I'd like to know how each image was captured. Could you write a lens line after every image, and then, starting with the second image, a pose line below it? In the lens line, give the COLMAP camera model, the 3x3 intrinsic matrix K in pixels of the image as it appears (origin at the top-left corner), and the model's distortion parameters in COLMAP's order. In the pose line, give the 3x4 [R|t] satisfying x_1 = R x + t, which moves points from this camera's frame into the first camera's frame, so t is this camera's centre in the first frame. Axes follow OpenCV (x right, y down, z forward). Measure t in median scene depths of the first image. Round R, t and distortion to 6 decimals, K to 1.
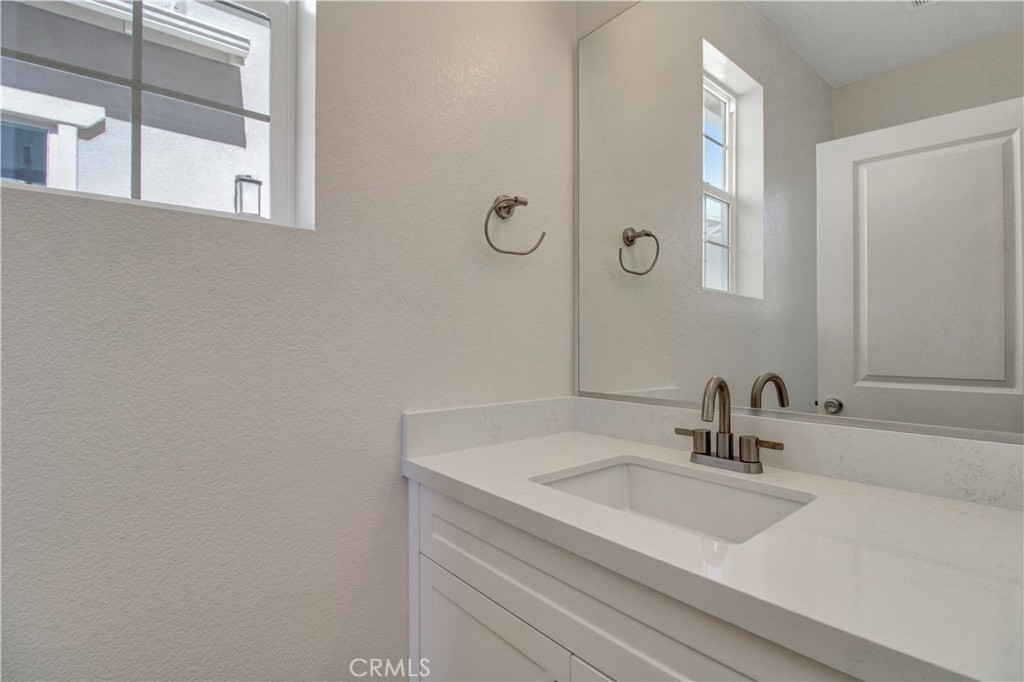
lens RADIAL K [[487.0, 0, 524.8], [0, 487.0, 334.9], [0, 0, 1]] dist [0.000458, -0.011644]
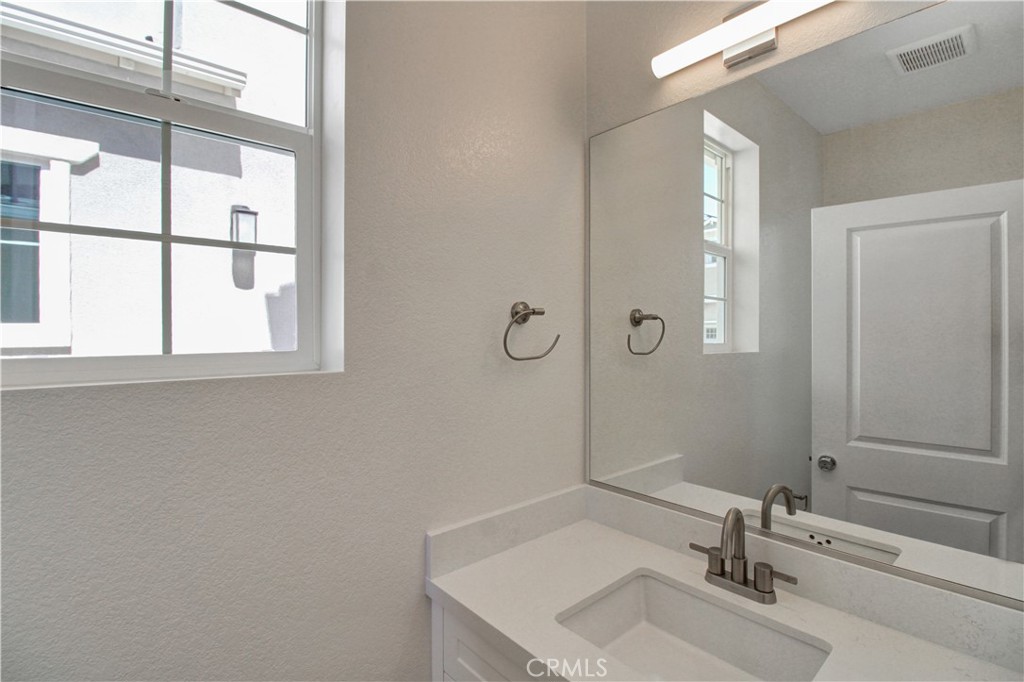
lens RADIAL K [[482.8, 0, 525.0], [0, 482.8, 329.1], [0, 0, 1]] dist [-0.000704, -0.010918]
pose [[0.999626, -0.000235, 0.027350, -0.048544], [0.000153, 0.999995, 0.003017, -0.185468], [-0.027350, -0.003012, 0.999621, -0.011194]]
